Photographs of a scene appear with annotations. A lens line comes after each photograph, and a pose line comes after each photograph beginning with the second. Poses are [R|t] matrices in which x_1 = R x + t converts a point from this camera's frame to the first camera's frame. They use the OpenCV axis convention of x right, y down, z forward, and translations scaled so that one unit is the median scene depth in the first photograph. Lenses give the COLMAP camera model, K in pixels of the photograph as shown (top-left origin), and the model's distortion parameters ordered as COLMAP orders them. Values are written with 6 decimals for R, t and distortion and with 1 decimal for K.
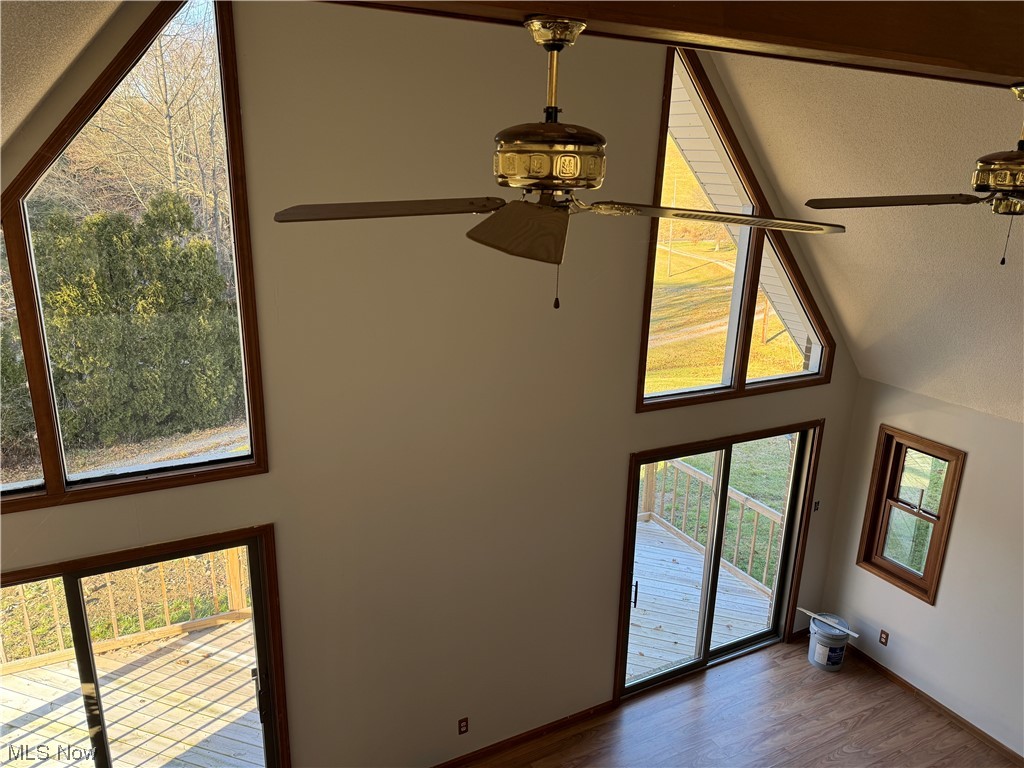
lens RADIAL K [[712.8, 0, 514.6], [0, 712.8, 382.5], [0, 0, 1]] dist [0.003831, 0.000798]
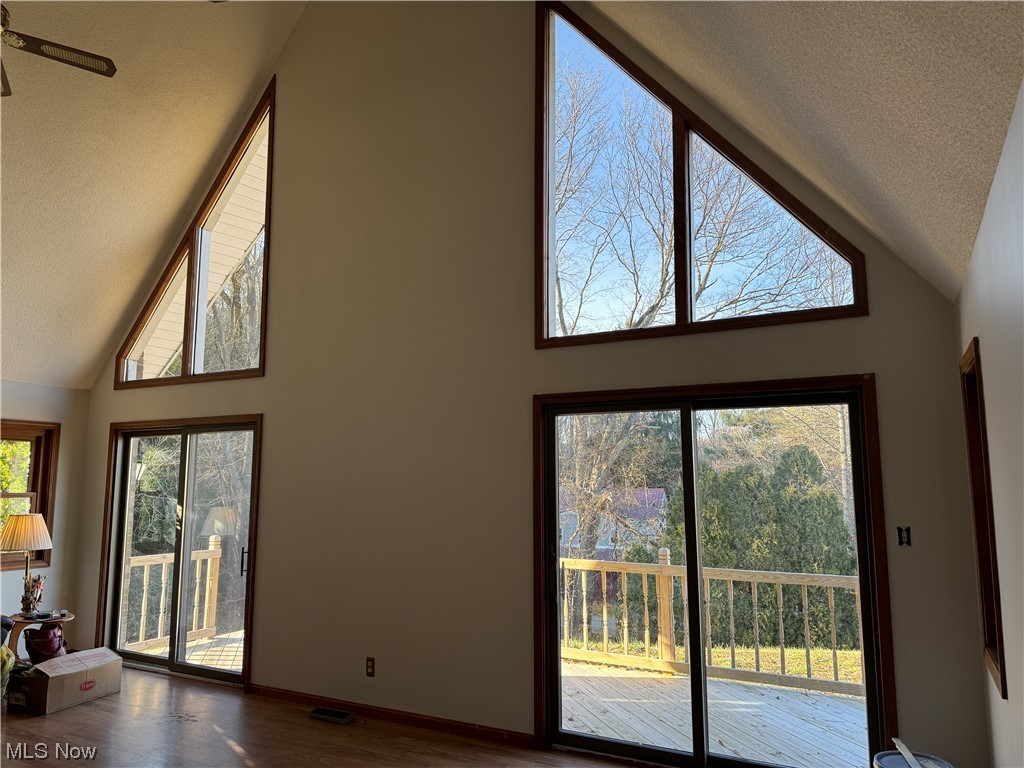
lens RADIAL K [[712.8, 0, 513.4], [0, 712.8, 387.1], [0, 0, 1]] dist [0.003831, 0.000798]
pose [[0.561691, -0.133201, -0.816554, 0.174963], [-0.216221, 0.929021, -0.300281, 0.072321], [0.798594, 0.345221, 0.493022, 0.102942]]
